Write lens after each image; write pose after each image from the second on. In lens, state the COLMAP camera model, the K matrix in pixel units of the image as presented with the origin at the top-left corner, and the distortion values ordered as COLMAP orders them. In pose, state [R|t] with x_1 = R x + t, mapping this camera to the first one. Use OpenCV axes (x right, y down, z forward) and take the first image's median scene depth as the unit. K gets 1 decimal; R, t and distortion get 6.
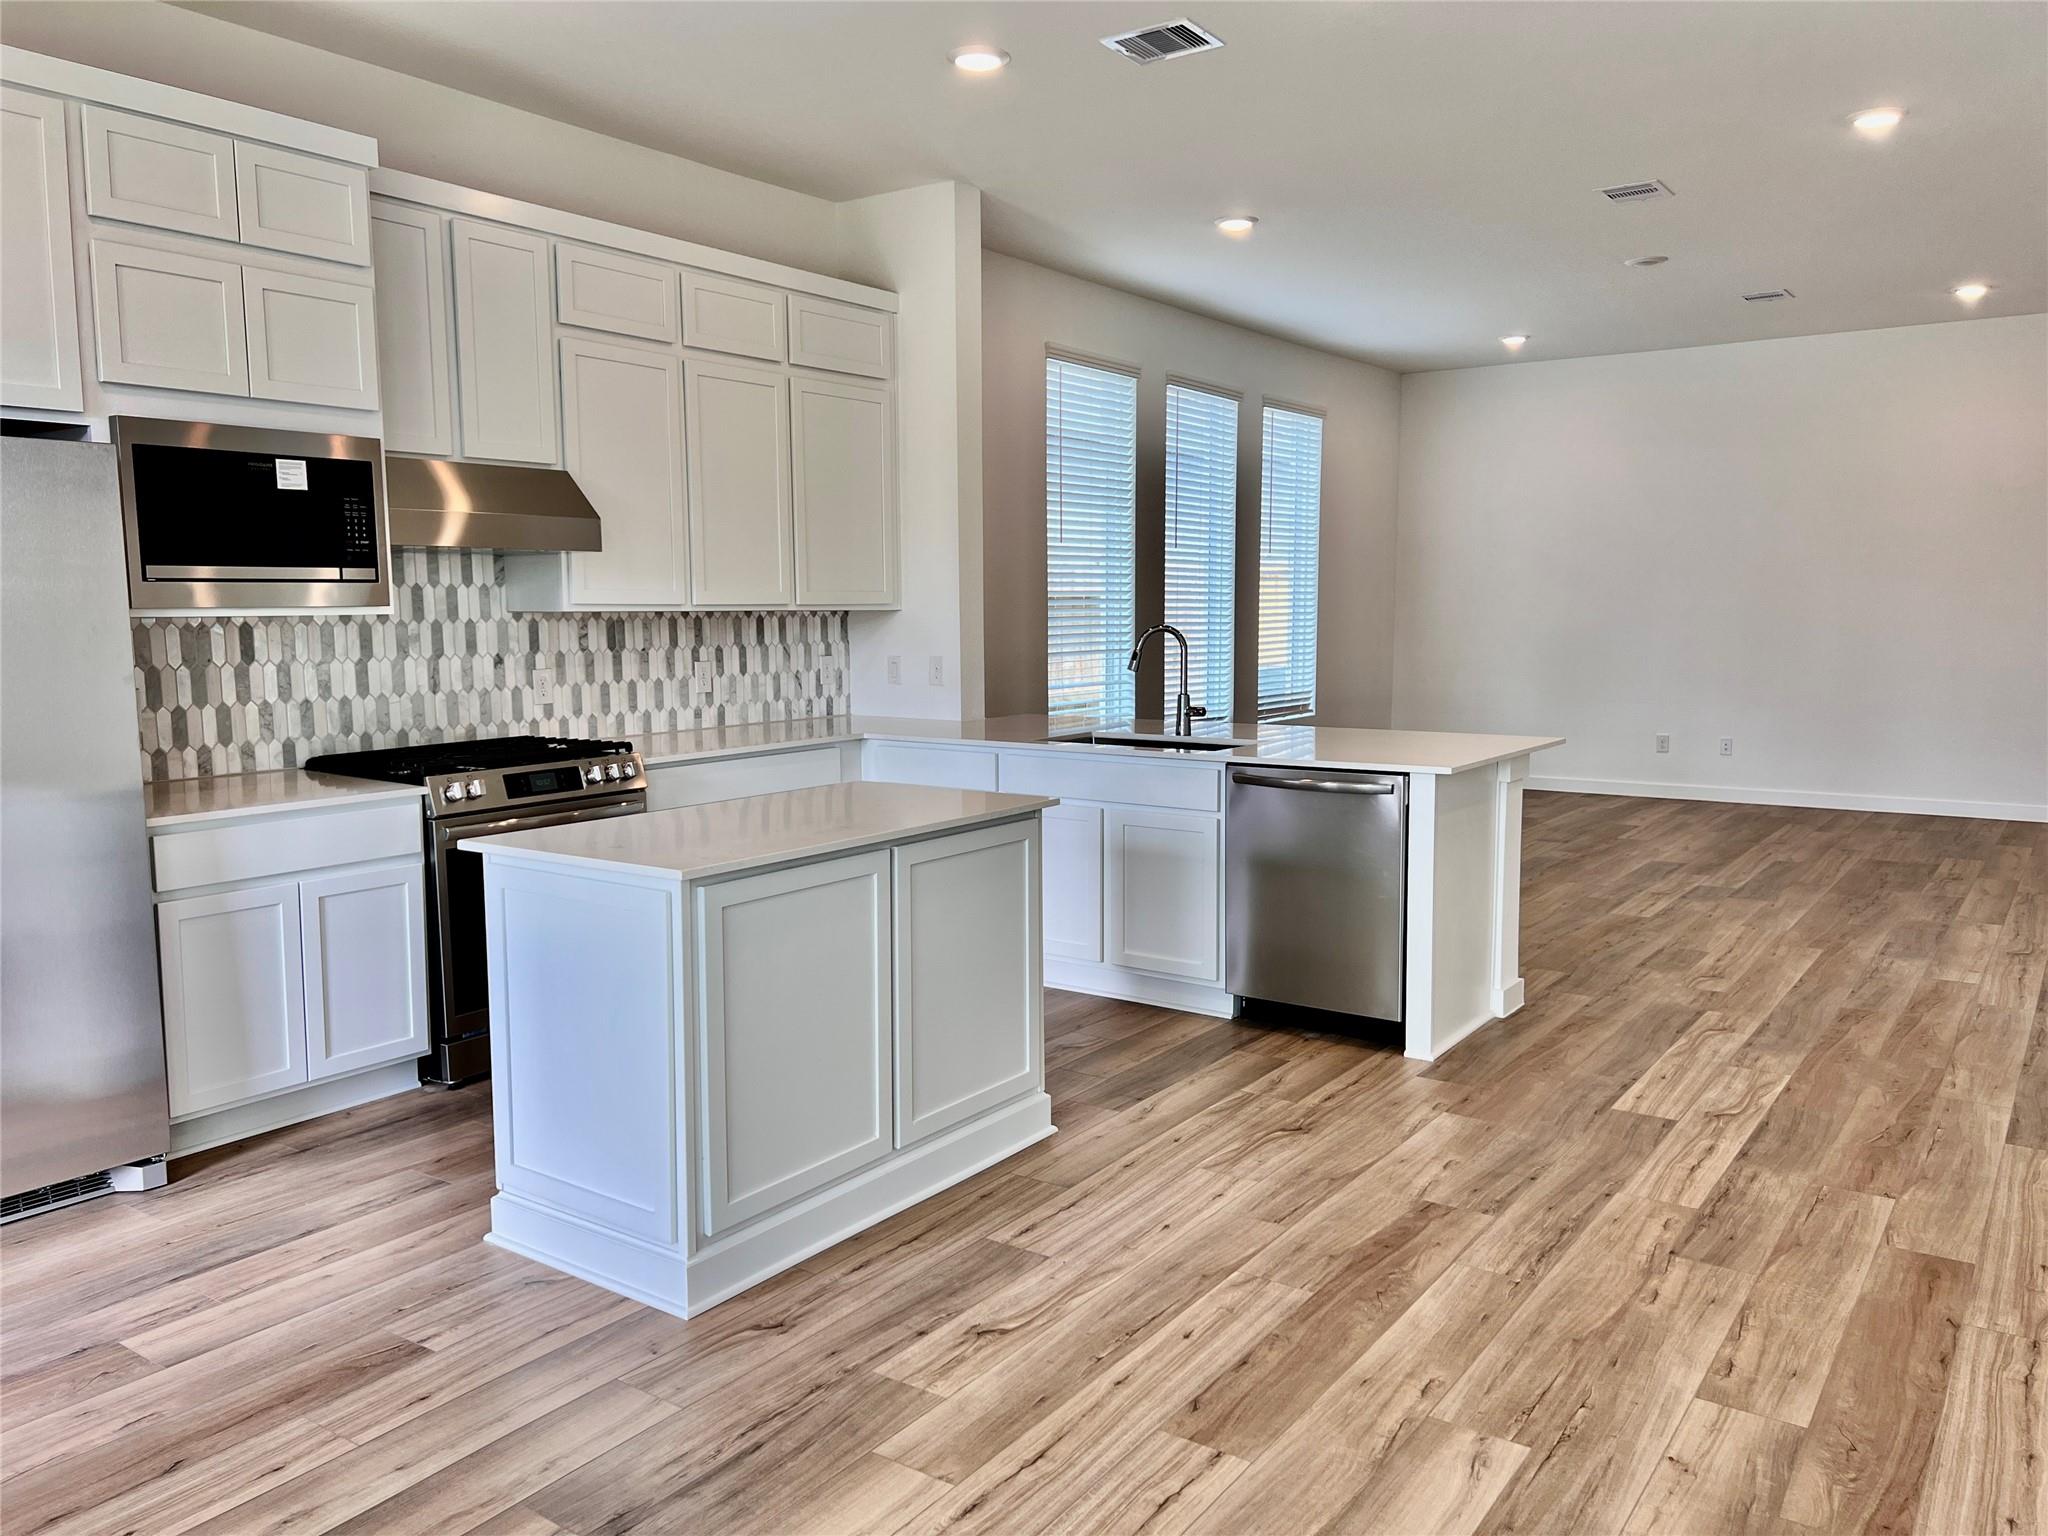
lens RADIAL K [[1528.6, 0, 1058.9], [0, 1528.6, 771.9], [0, 0, 1]] dist [0.178065, -0.359621]
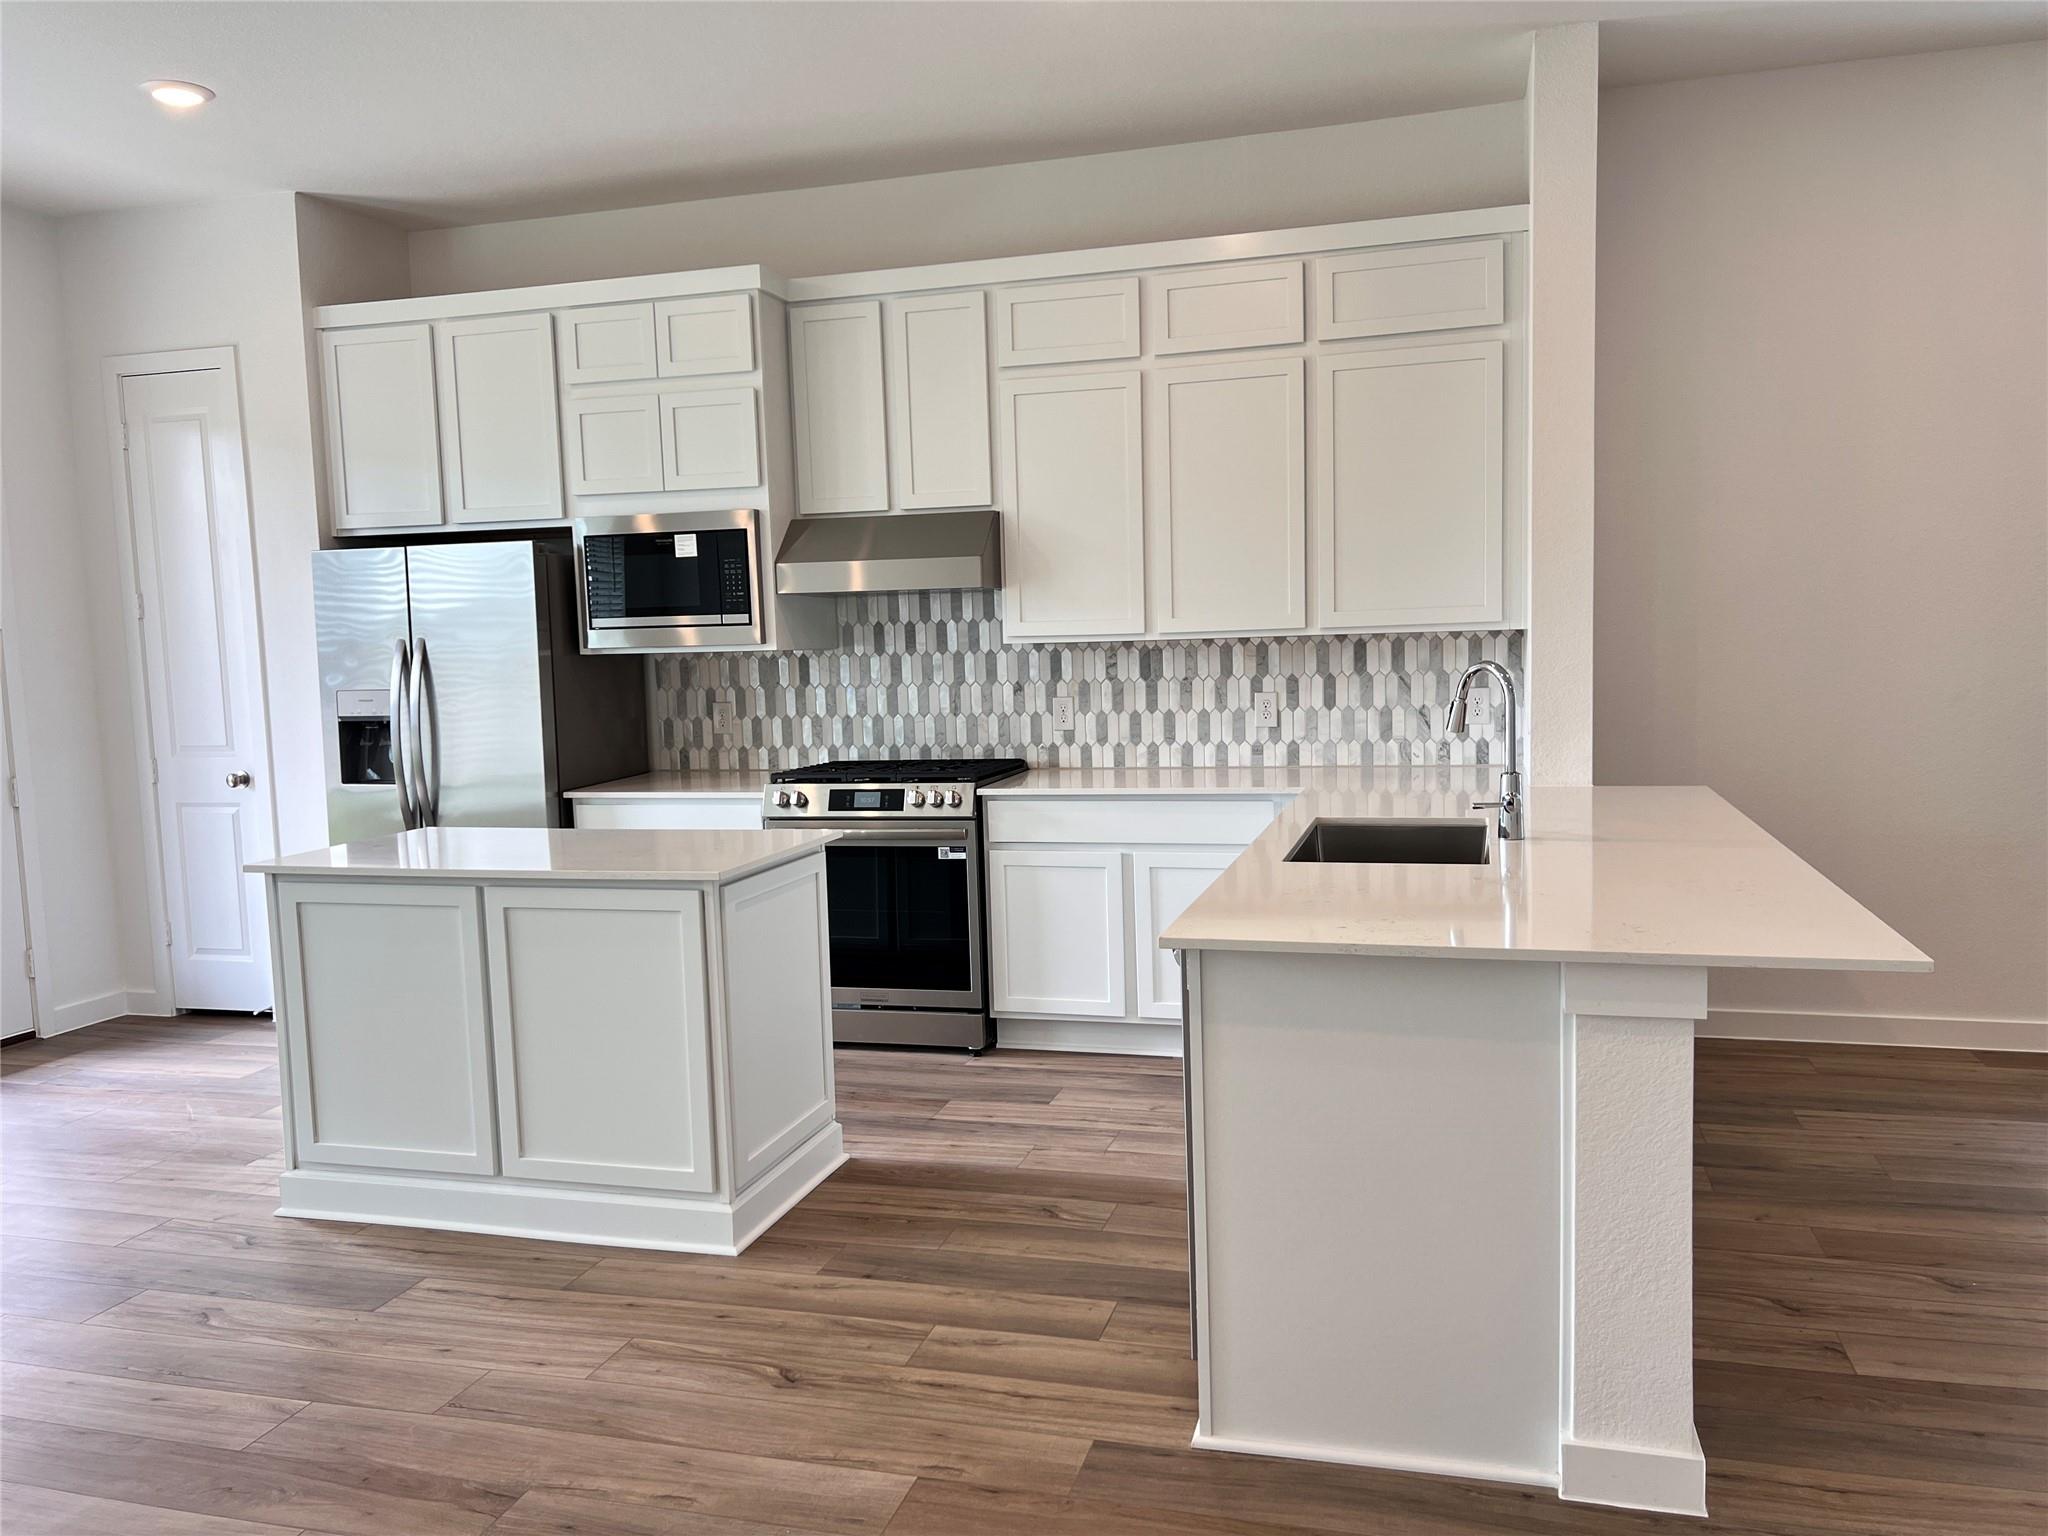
lens RADIAL K [[1533.3, 0, 1040.1], [0, 1533.3, 771.3], [0, 0, 1]] dist [0.032822, -0.050551]
pose [[0.328110, 0.082488, -0.941031, 0.687646], [-0.079135, 0.995079, 0.059633, -0.082864], [0.941319, 0.054903, 0.333023, 0.699976]]
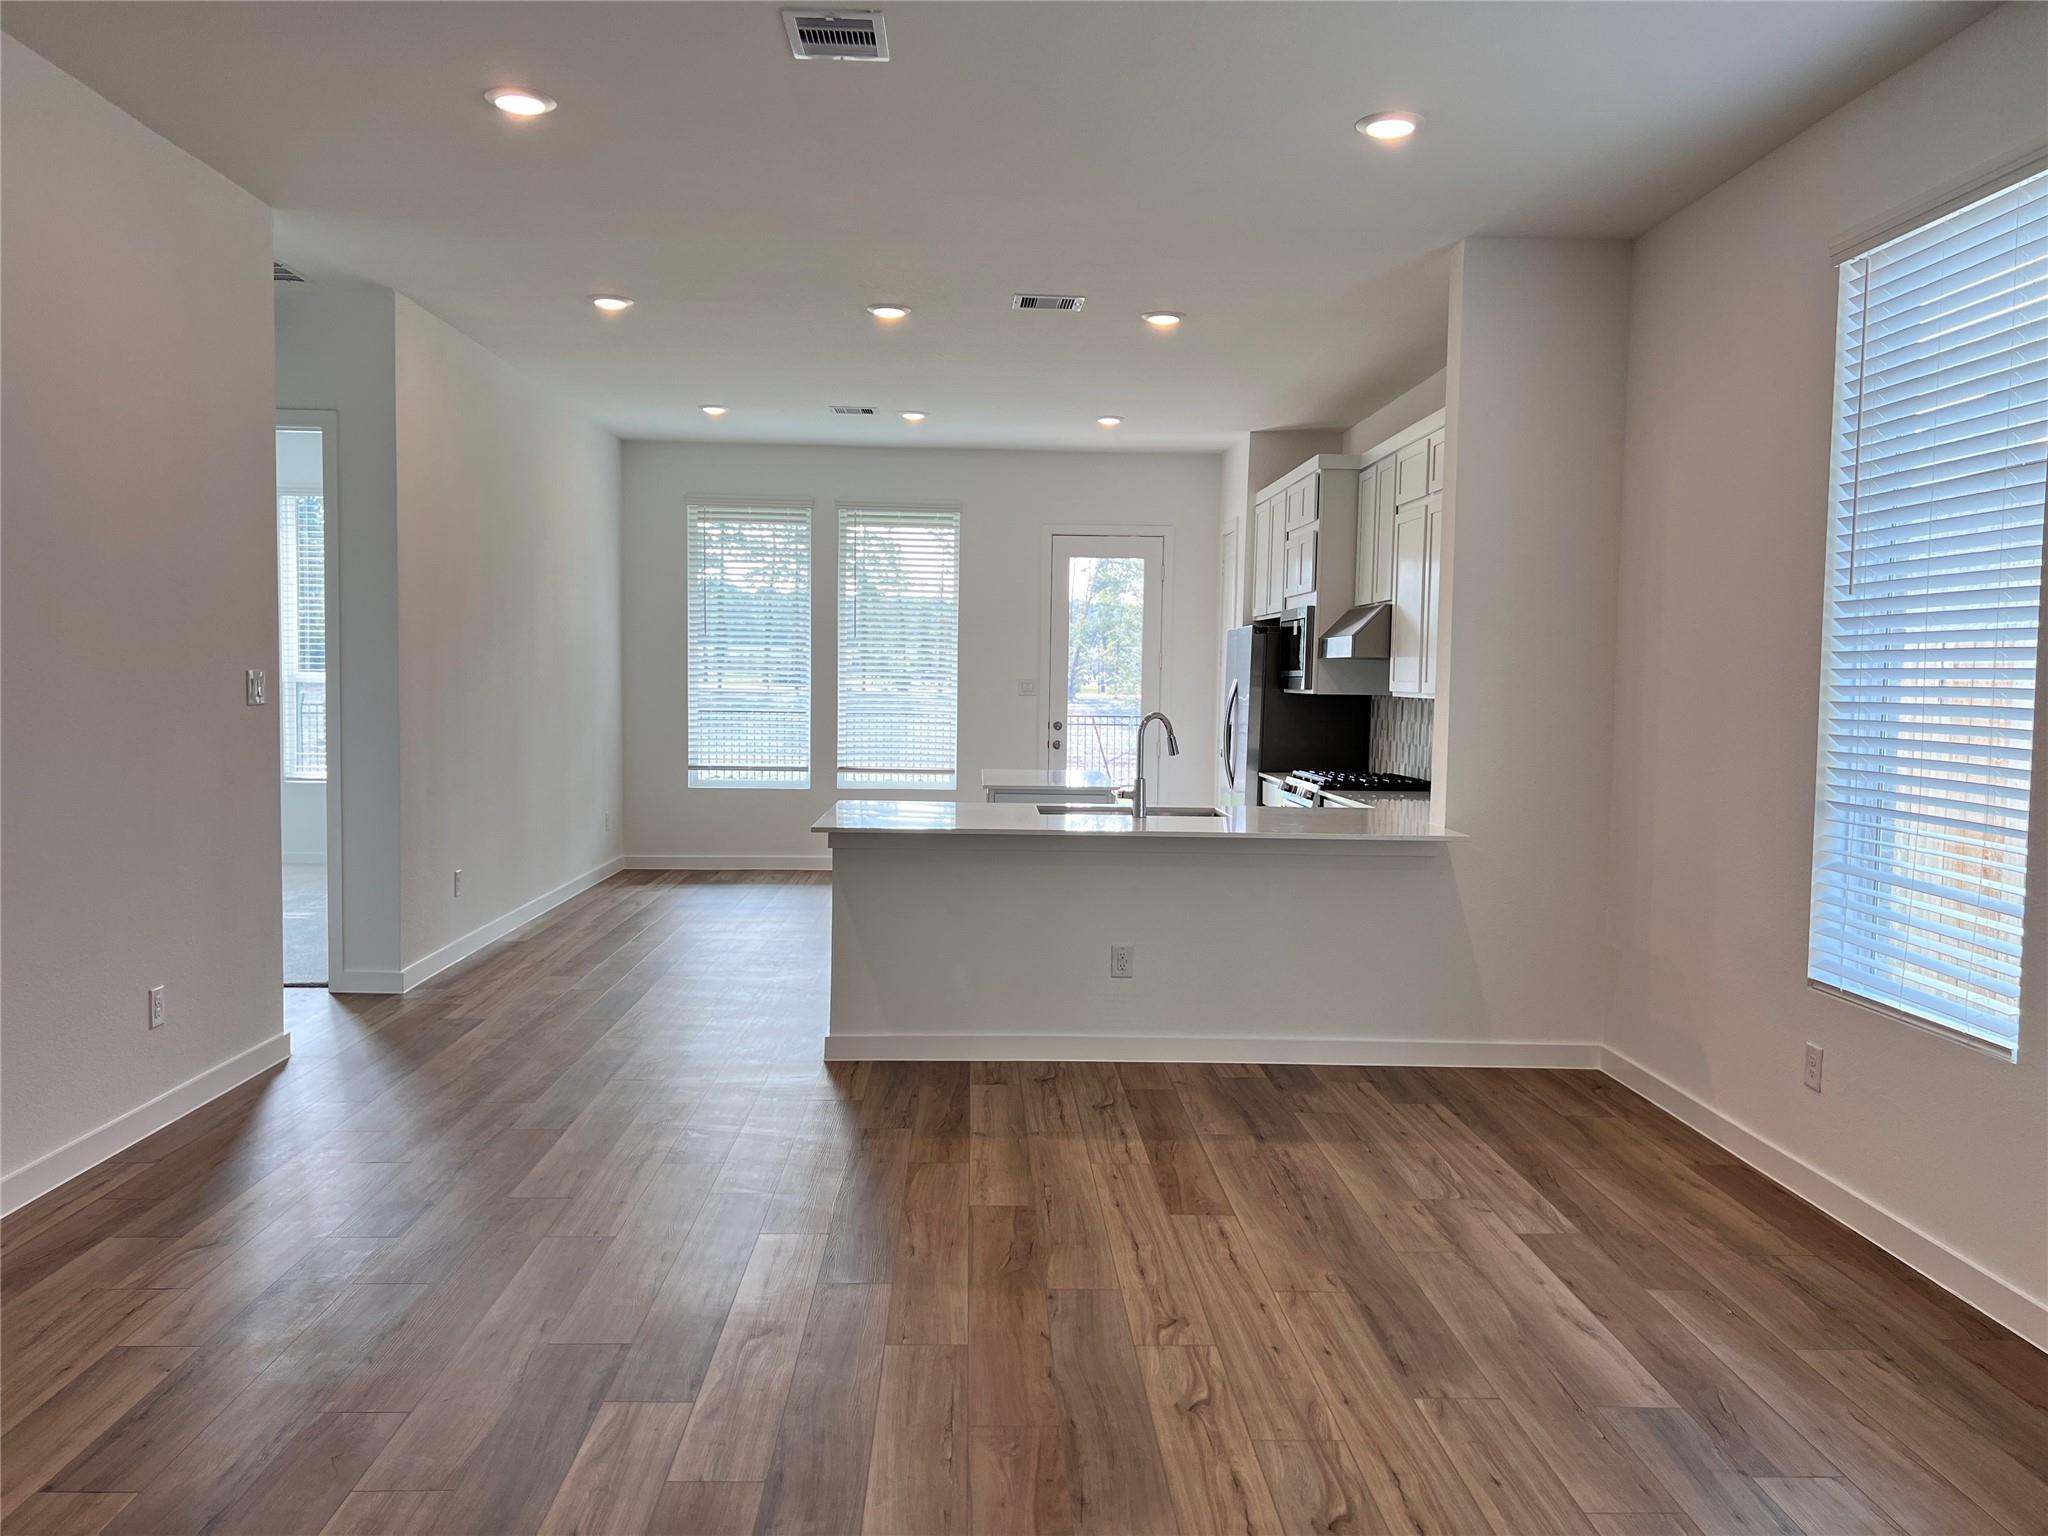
lens RADIAL K [[1533.3, 0, 1040.1], [0, 1533.3, 771.3], [0, 0, 1]] dist [0.032822, -0.050551]
pose [[-0.792859, 0.025449, -0.608874, 0.887603], [-0.087174, 0.984116, 0.154649, -0.244281], [0.603138, 0.175692, -0.778046, 2.064409]]
